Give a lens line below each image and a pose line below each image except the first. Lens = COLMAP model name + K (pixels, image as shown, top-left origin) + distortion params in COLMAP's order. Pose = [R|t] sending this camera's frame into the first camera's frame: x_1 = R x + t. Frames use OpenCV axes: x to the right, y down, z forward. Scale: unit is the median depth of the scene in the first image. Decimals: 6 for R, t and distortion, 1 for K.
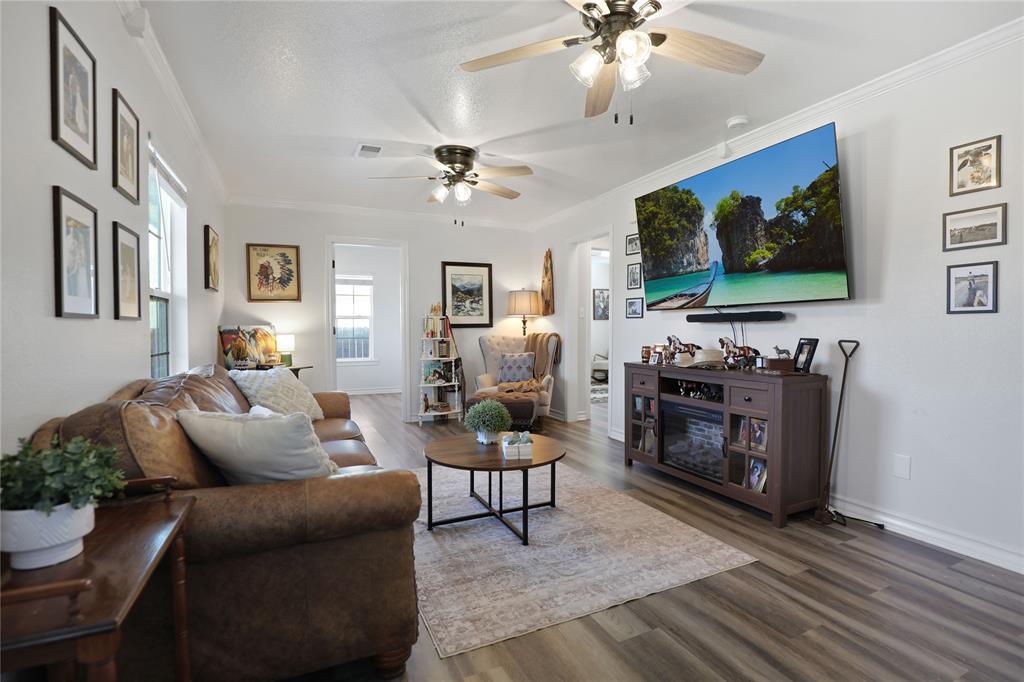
lens RADIAL K [[485.6, 0, 527.1], [0, 485.6, 337.5], [0, 0, 1]] dist [-0.026729, 0.000267]
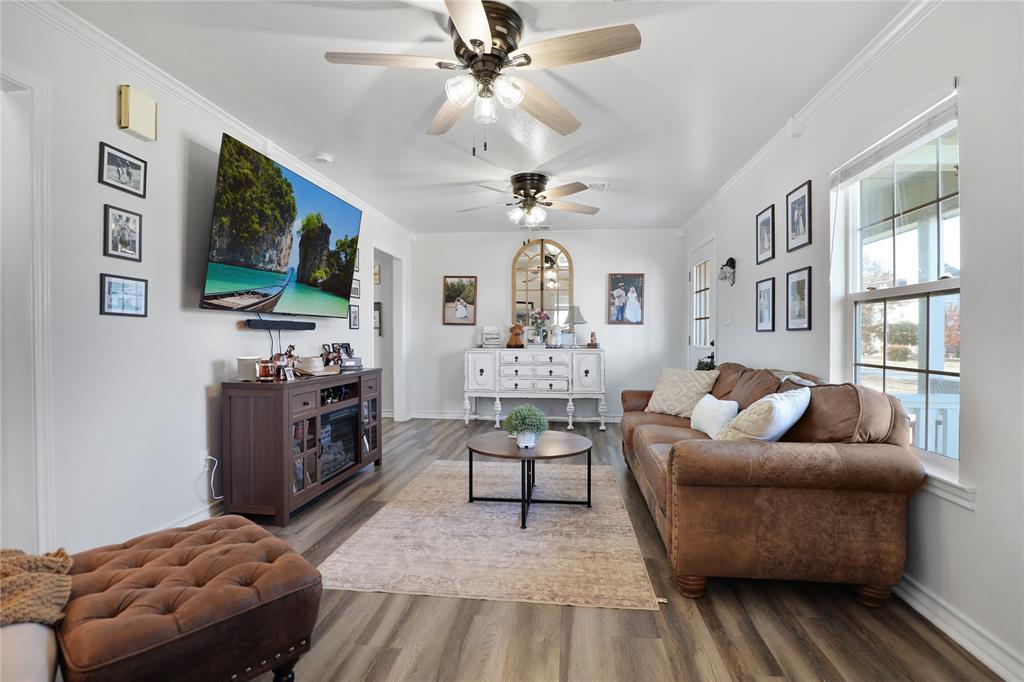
lens RADIAL K [[485.6, 0, 527.1], [0, 485.6, 337.5], [0, 0, 1]] dist [-0.026729, 0.000267]
pose [[-0.844488, -0.002560, 0.535568, -0.519551], [0.008773, 0.999788, 0.018613, -0.028413], [-0.535503, 0.020416, -0.844287, 1.517289]]
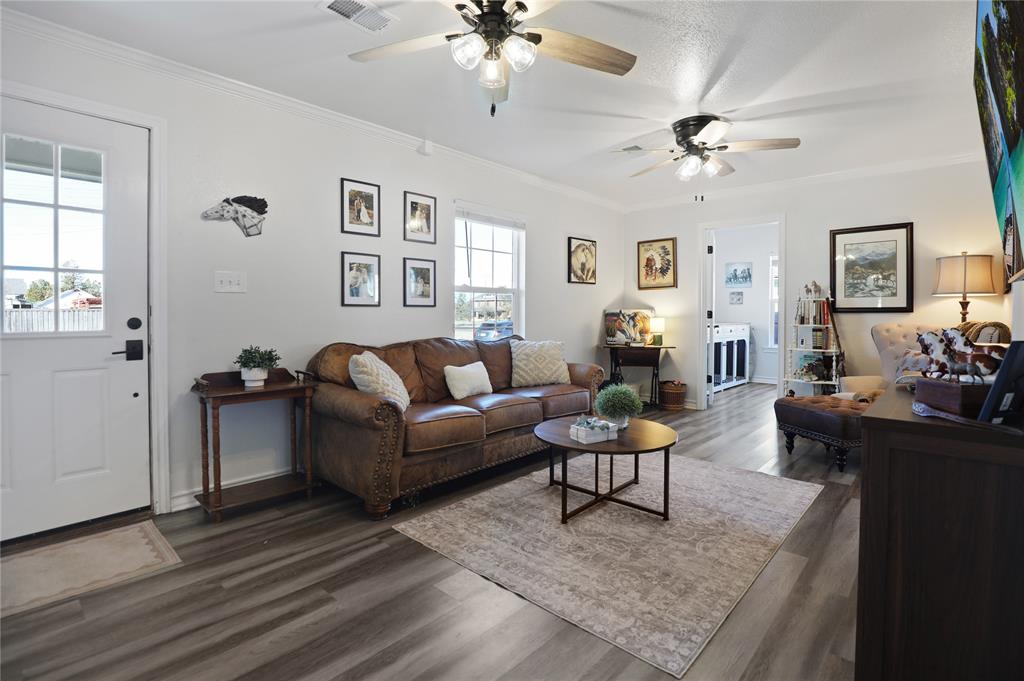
lens RADIAL K [[495.1, 0, 513.7], [0, 495.1, 317.8], [0, 0, 1]] dist [-0.024871, -0.000010]
pose [[0.361370, 0.015699, -0.932290, 0.634307], [-0.022569, 0.999713, 0.008087, -0.009685], [0.932149, 0.018119, 0.361621, 0.350231]]
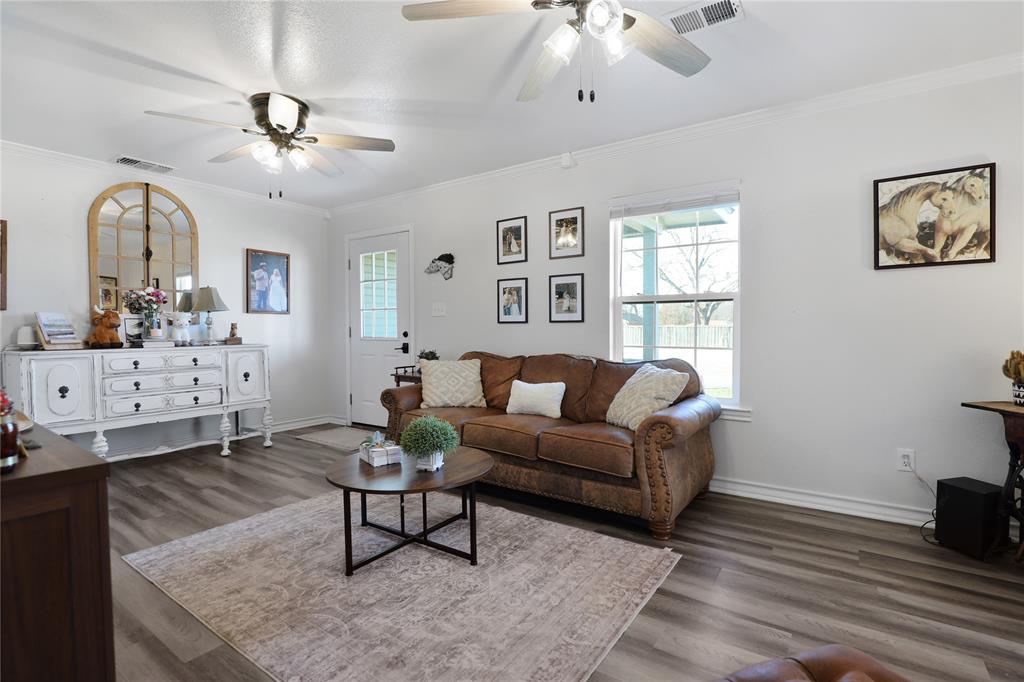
lens RADIAL K [[477.3, 0, 516.9], [0, 477.3, 335.6], [0, 0, 1]] dist [-0.024336, -0.000073]
pose [[-0.876203, 0.011555, -0.481805, 0.139626], [-0.005214, 0.999427, 0.033451, -0.026239], [0.481915, 0.031822, -0.875640, 1.430012]]
